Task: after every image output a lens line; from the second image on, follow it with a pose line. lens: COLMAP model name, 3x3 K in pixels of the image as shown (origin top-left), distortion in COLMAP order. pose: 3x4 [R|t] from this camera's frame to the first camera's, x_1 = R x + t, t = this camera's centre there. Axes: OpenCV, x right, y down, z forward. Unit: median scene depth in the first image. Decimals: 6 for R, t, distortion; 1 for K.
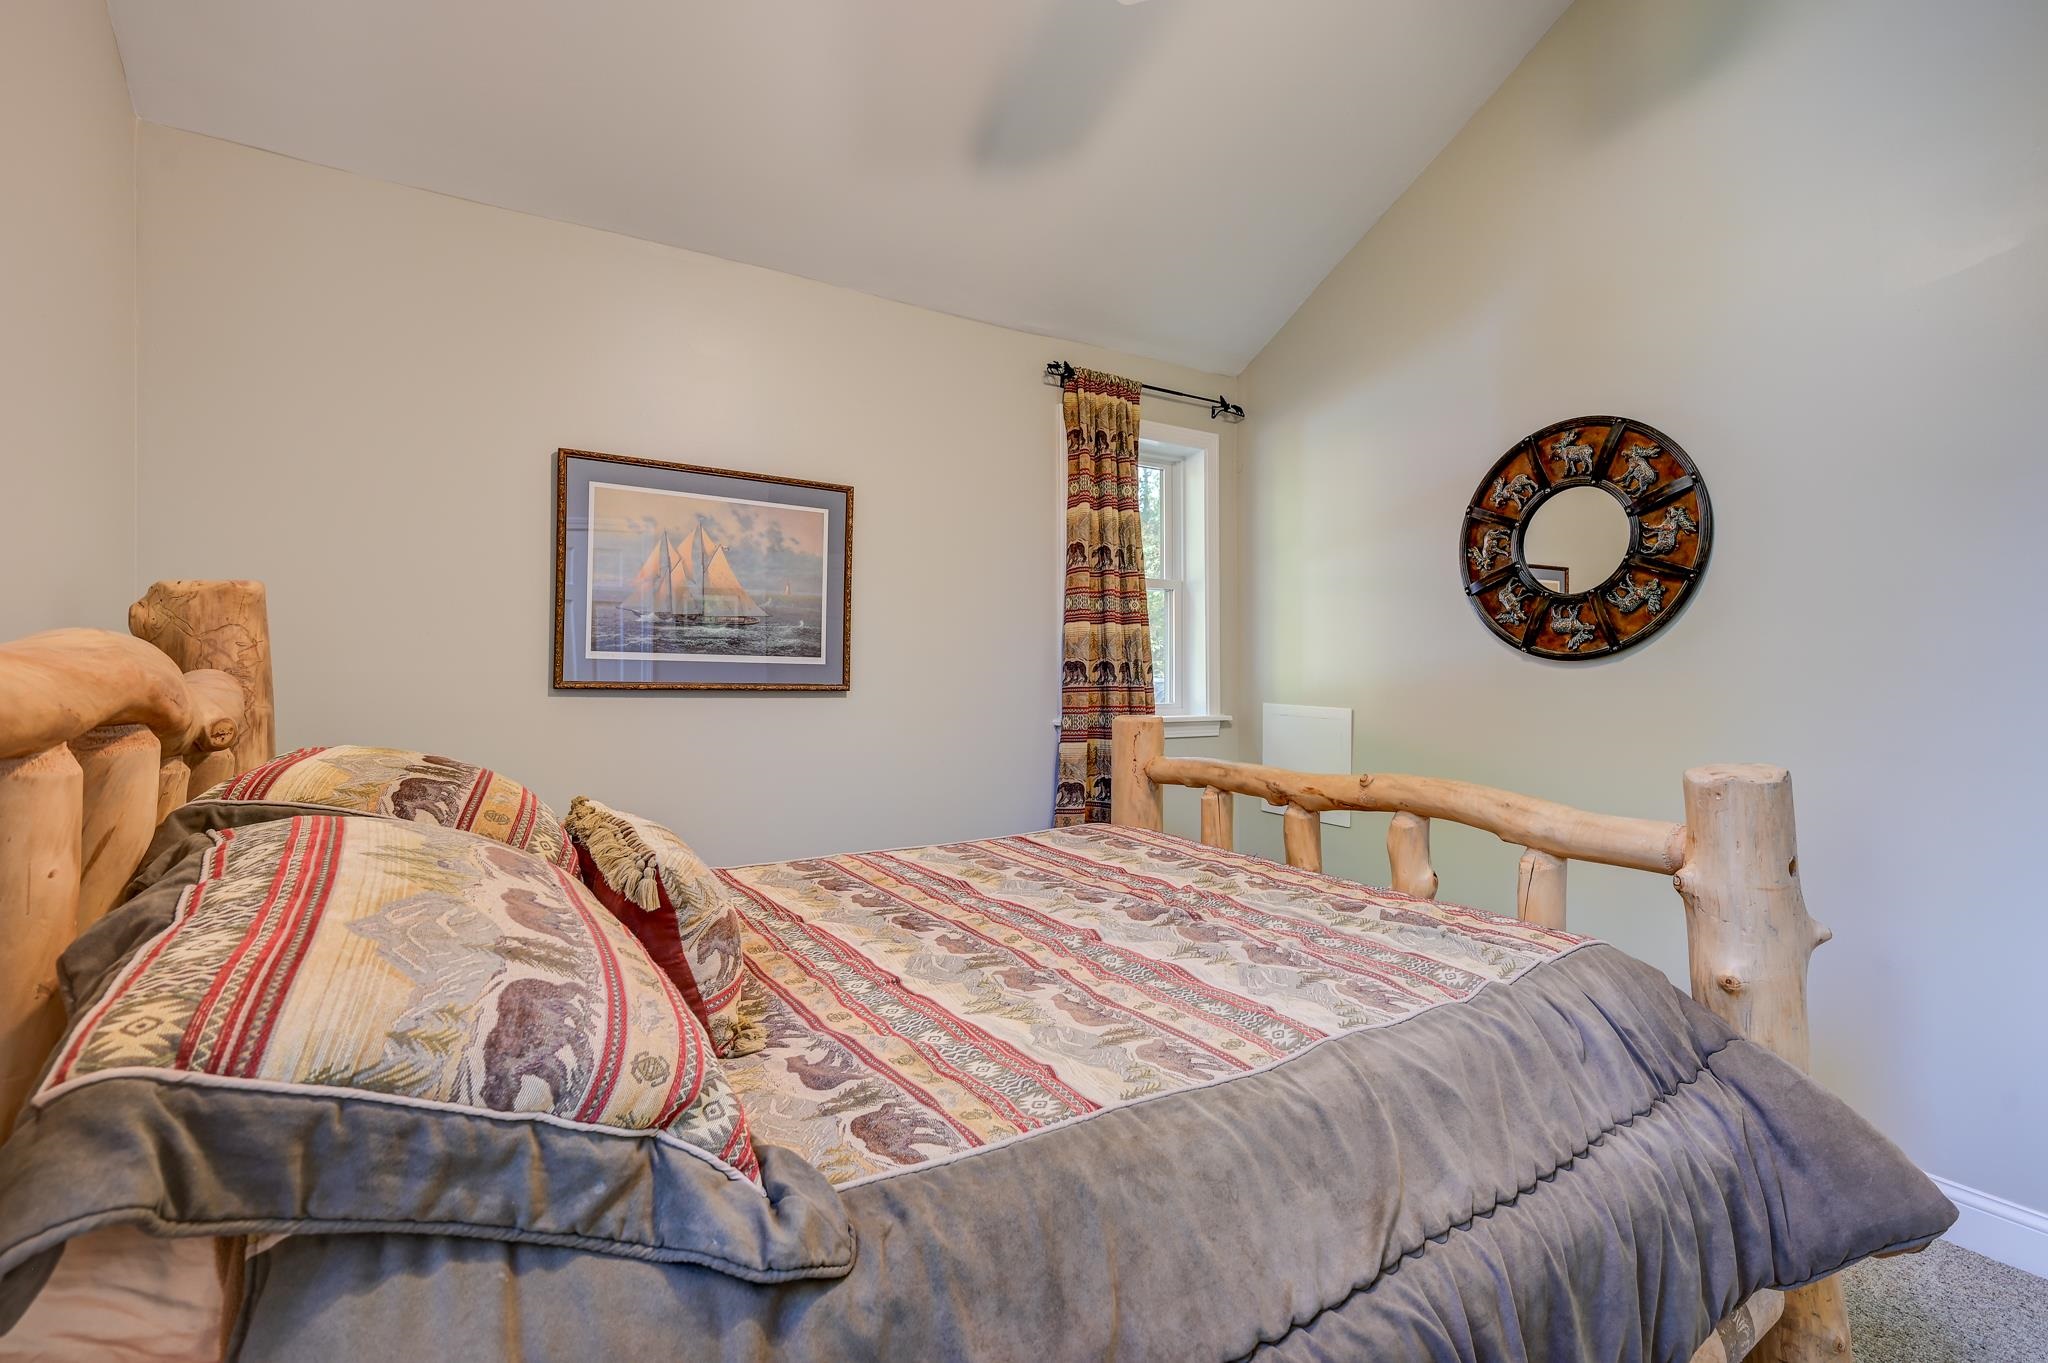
lens RADIAL K [[941.4, 0, 1019.7], [0, 941.4, 676.3], [0, 0, 1]] dist [0.000232, 0.000347]
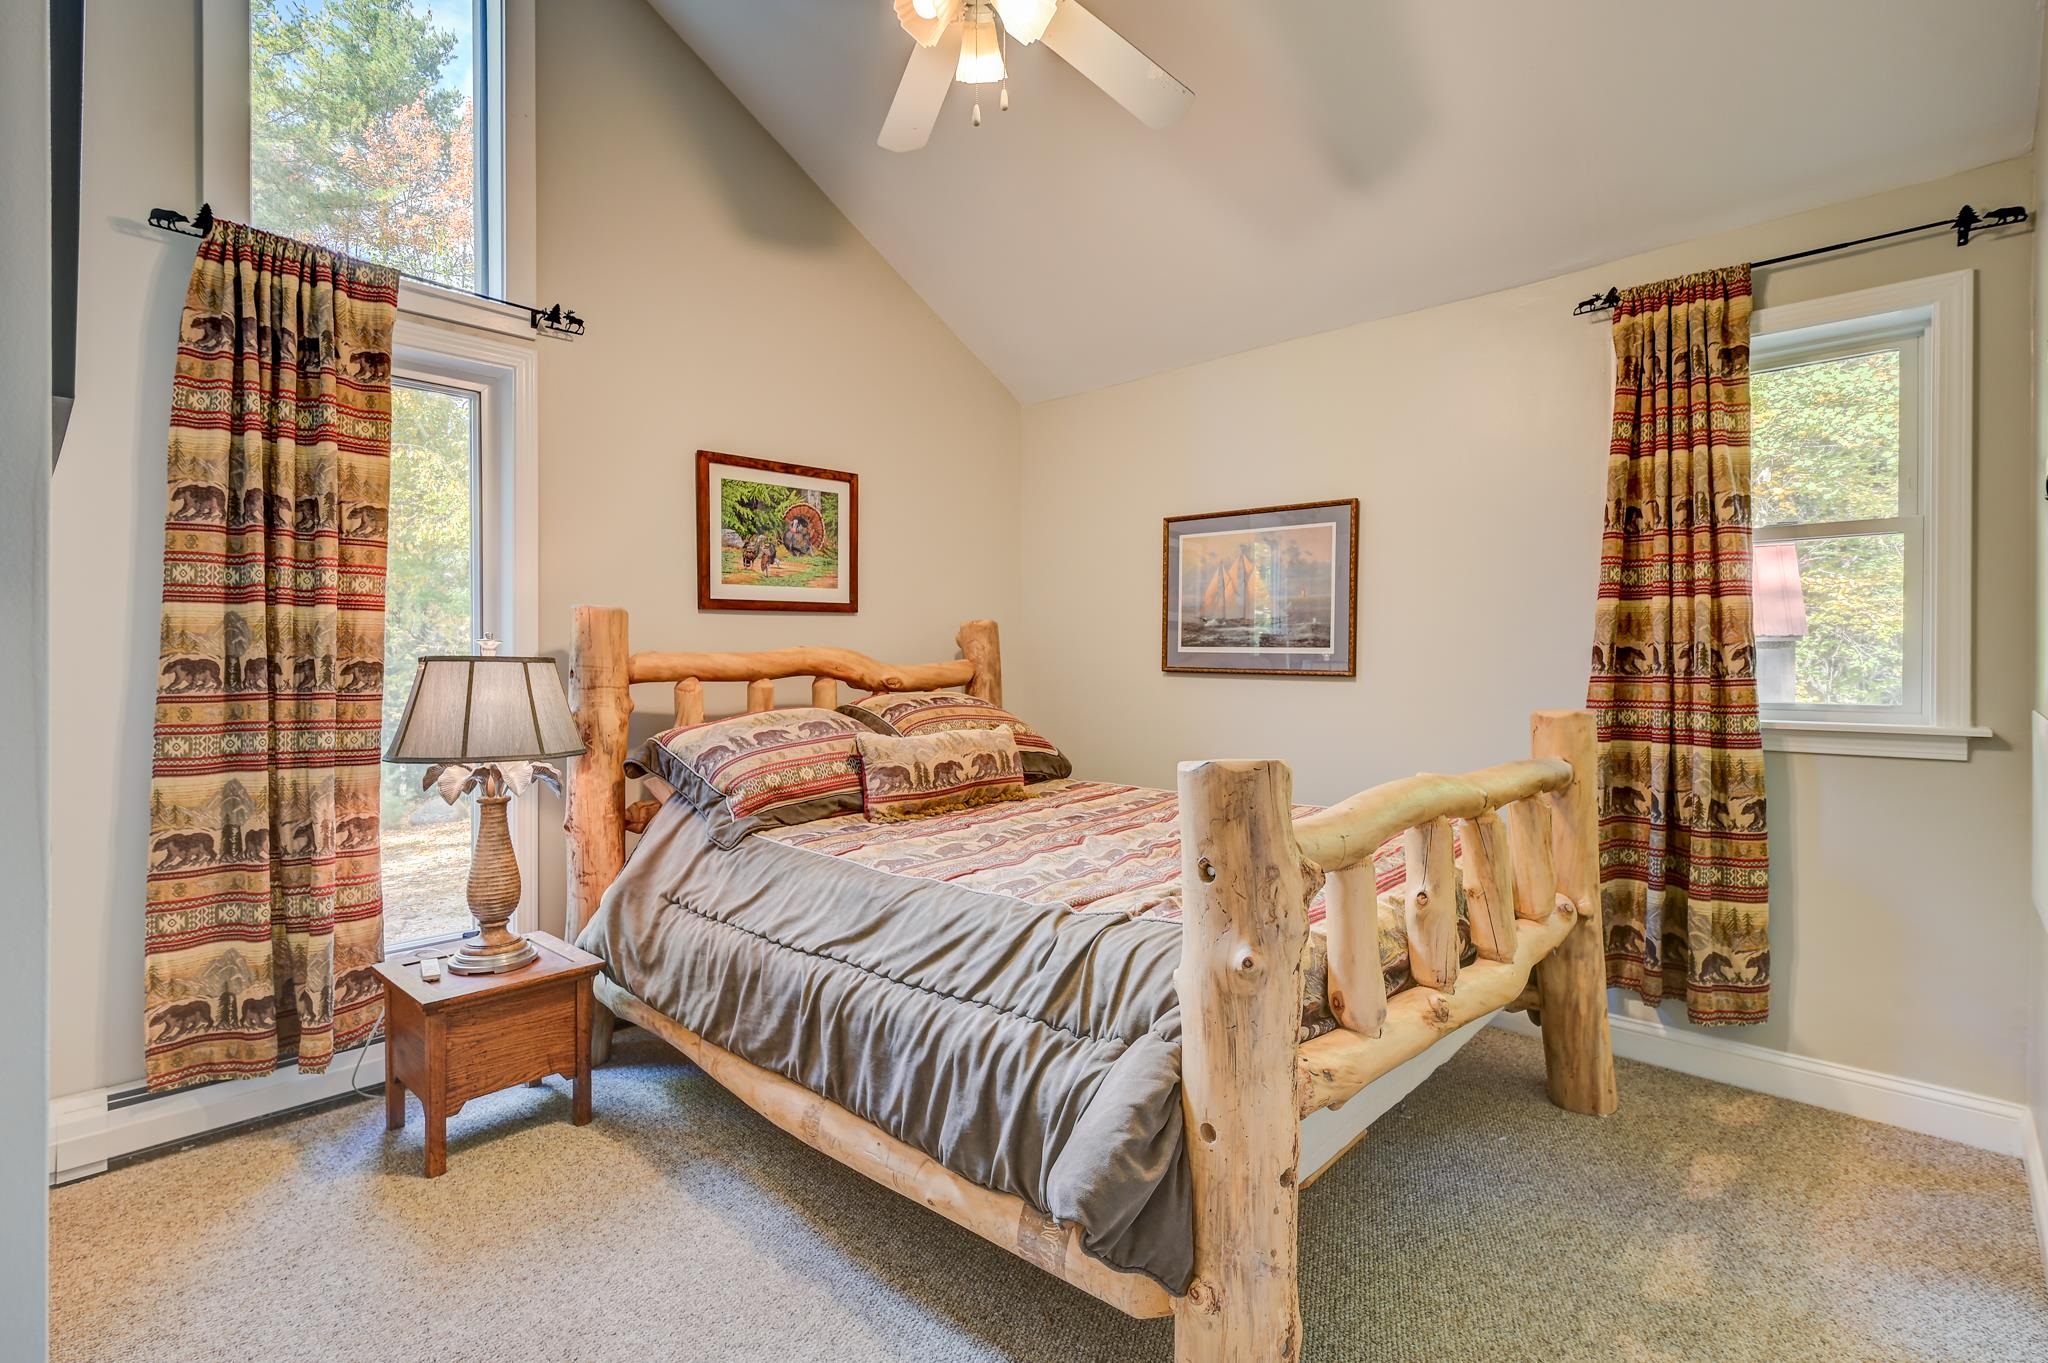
lens RADIAL K [[941.4, 0, 1021.9], [0, 941.4, 666.6], [0, 0, 1]] dist [0.000232, 0.000347]
pose [[0.258716, 0.008605, -0.965915, 0.846424], [0.004064, 0.999942, 0.009997, -0.010373], [0.965945, -0.006512, 0.258666, 0.323951]]
